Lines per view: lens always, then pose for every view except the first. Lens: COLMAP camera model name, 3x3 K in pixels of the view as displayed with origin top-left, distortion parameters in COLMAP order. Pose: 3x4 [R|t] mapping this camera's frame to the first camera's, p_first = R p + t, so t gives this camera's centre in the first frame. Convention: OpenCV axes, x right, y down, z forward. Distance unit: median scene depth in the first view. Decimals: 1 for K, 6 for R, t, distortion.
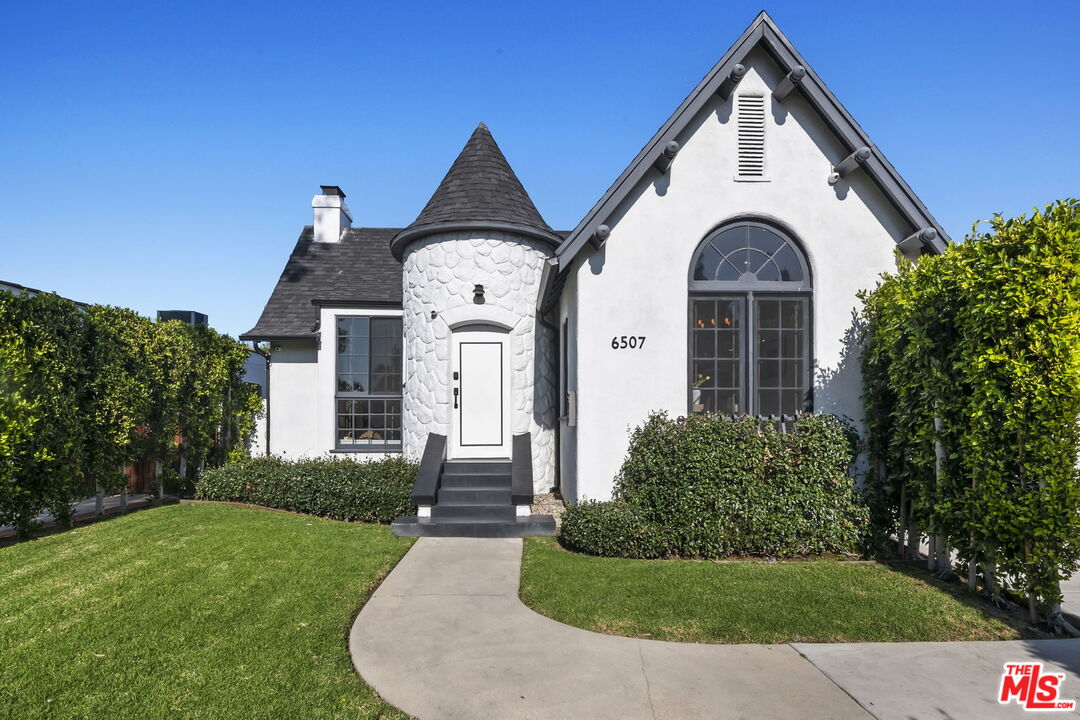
lens RADIAL K [[543.4, 0, 531.1], [0, 543.4, 355.2], [0, 0, 1]] dist [-0.008899, -0.002668]
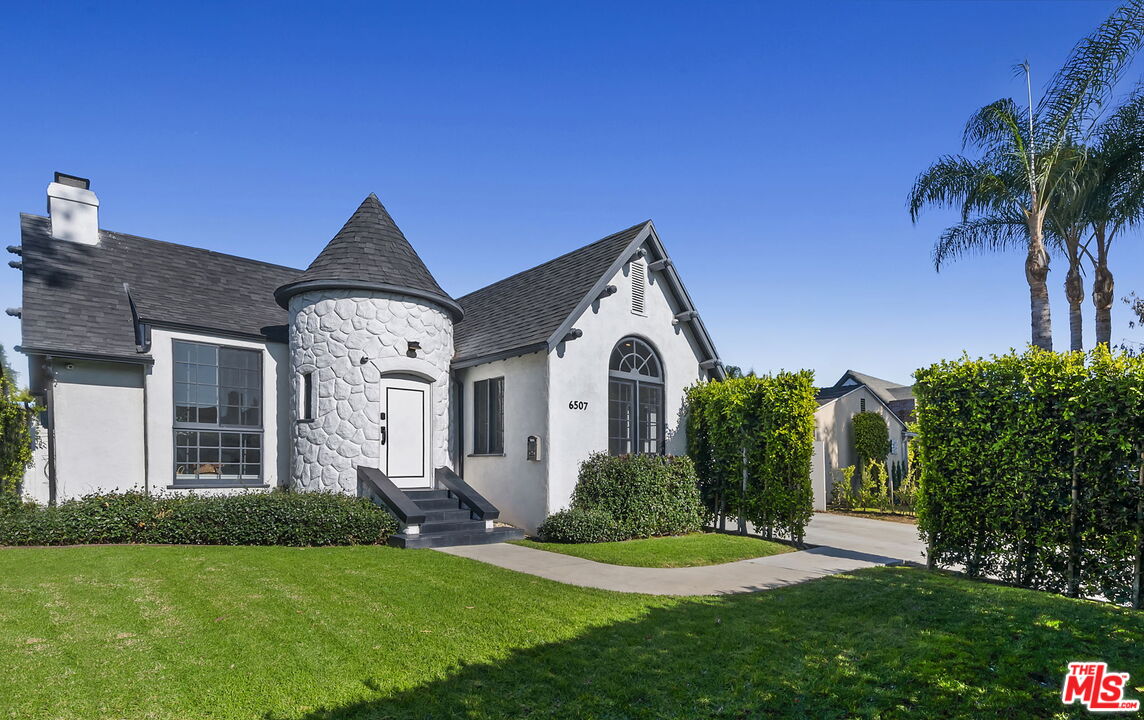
lens RADIAL K [[484.6, 0, 572.0], [0, 484.6, 360.0], [0, 0, 1]] dist [0.001495, 0.000073]
pose [[0.823231, 0.130309, 0.552549, -0.572514], [-0.081404, 0.990338, -0.112271, 0.003866], [-0.561840, 0.047445, 0.825884, -0.120329]]
